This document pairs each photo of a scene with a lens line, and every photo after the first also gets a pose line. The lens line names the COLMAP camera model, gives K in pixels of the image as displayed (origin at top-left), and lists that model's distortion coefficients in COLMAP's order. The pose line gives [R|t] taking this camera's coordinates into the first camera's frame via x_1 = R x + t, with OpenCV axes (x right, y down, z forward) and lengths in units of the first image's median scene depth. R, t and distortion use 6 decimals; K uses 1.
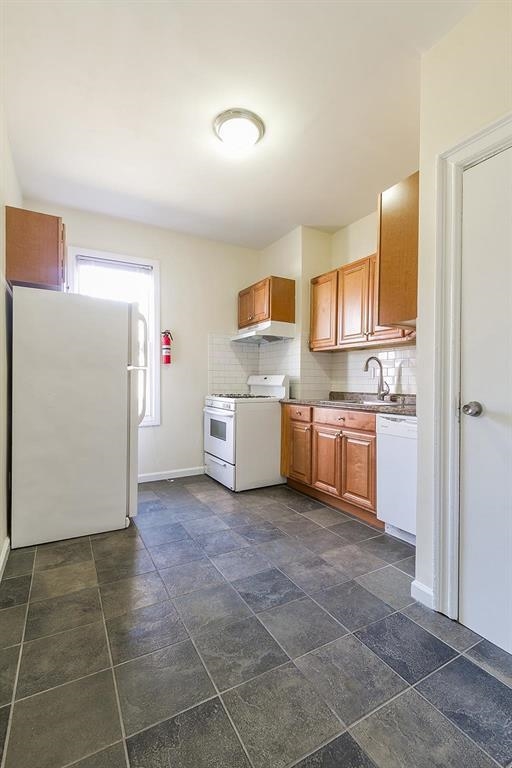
lens RADIAL K [[355.6, 0, 289.3], [0, 355.6, 384.7], [0, 0, 1]] dist [0.000734, 0.000642]
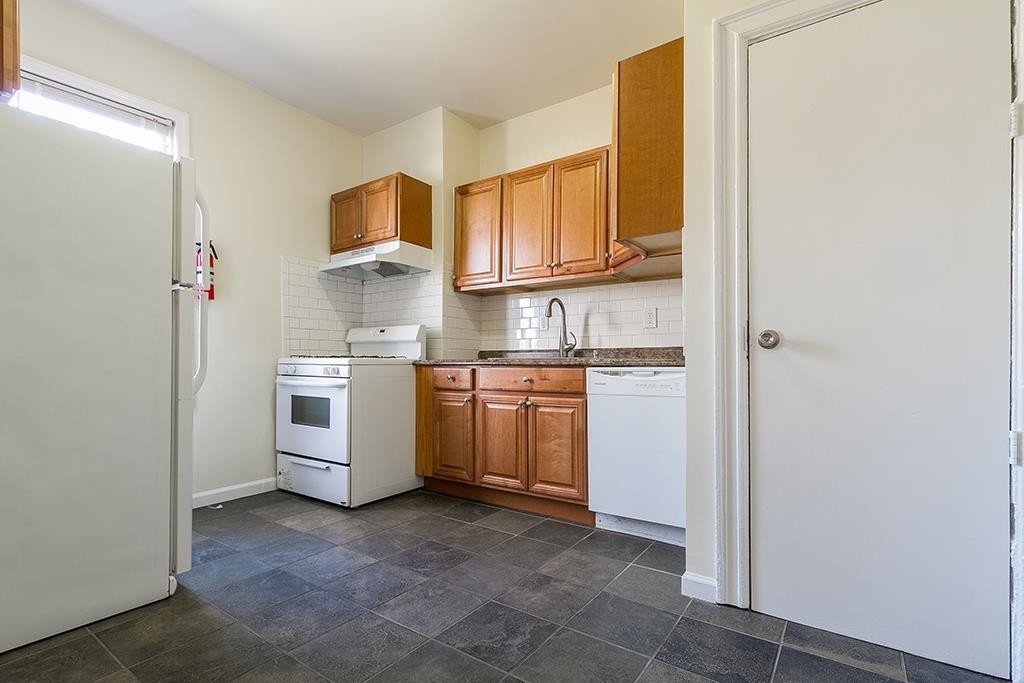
lens RADIAL K [[470.8, 0, 544.6], [0, 470.8, 359.7], [0, 0, 1]] dist [0.001270, 0.000643]
pose [[0.910828, -0.009965, 0.412665, -0.187987], [0.014361, 0.999868, -0.007553, 0.055725], [-0.412535, 0.012806, 0.910852, 0.114160]]
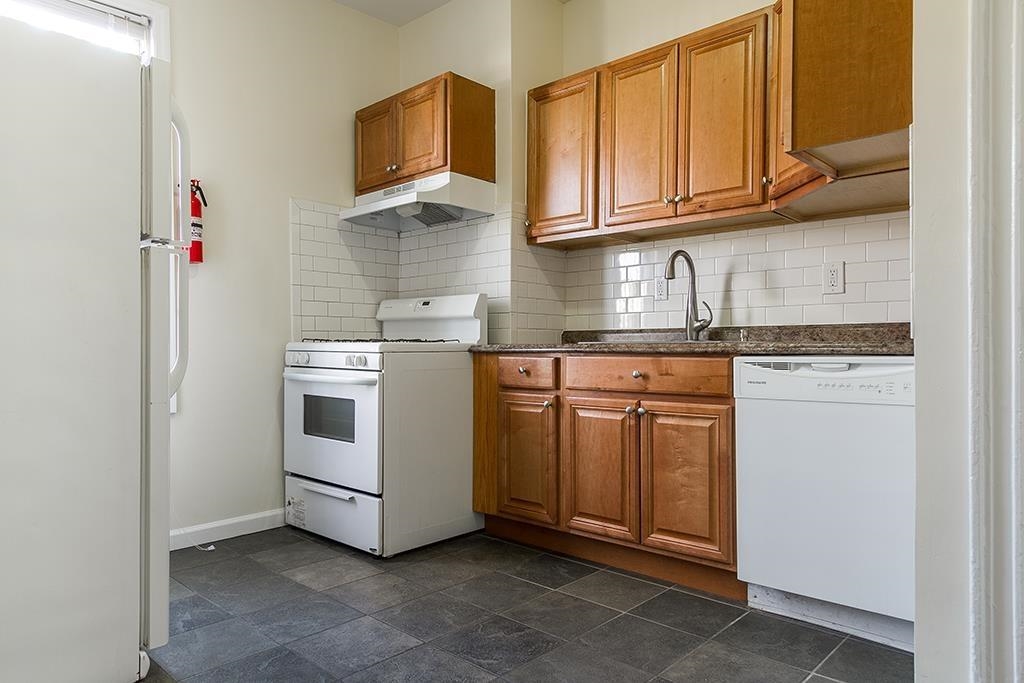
lens RADIAL K [[666.7, 0, 550.6], [0, 666.7, 346.2], [0, 0, 1]] dist [0.005280, -0.002954]
pose [[0.960958, -0.013376, 0.276371, -0.184770], [0.015121, 0.999877, -0.004185, 0.052736], [-0.276281, 0.008201, 0.961042, 0.170050]]
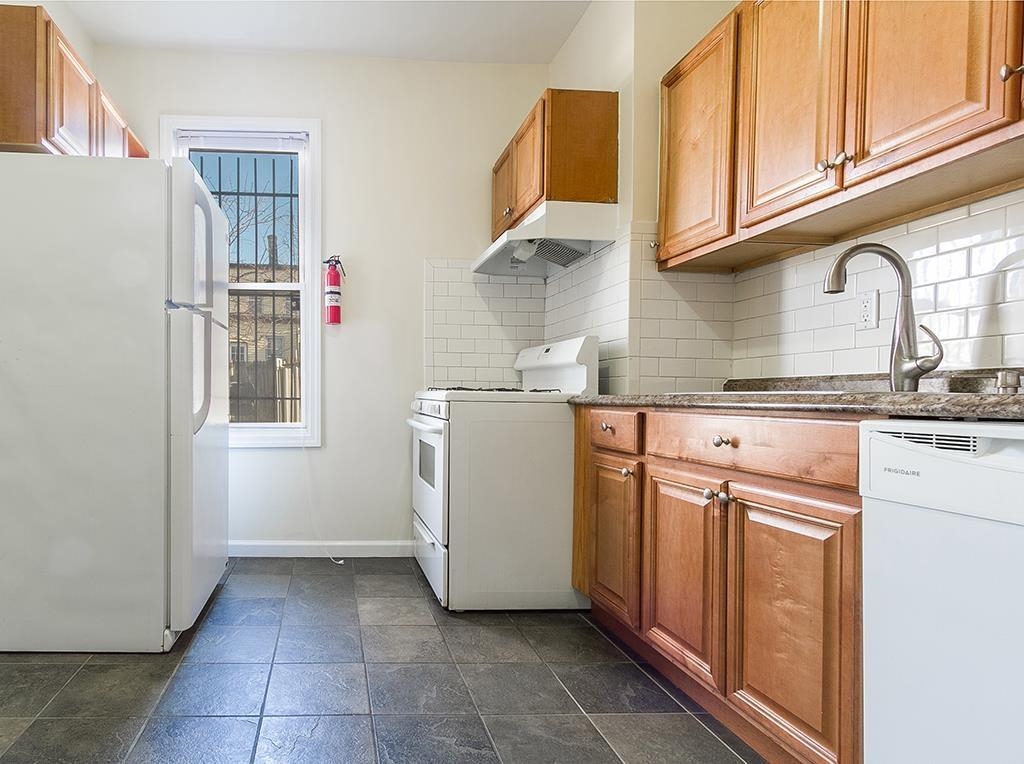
lens RADIAL K [[585.4, 0, 365.2], [0, 585.4, 399.2], [0, 0, 1]] dist [0.002941, 0.001977]
pose [[0.865496, 0.005803, -0.500883, 0.116375], [-0.010022, 0.999933, -0.005733, 0.056820], [0.500816, 0.009982, 0.865496, 0.359788]]
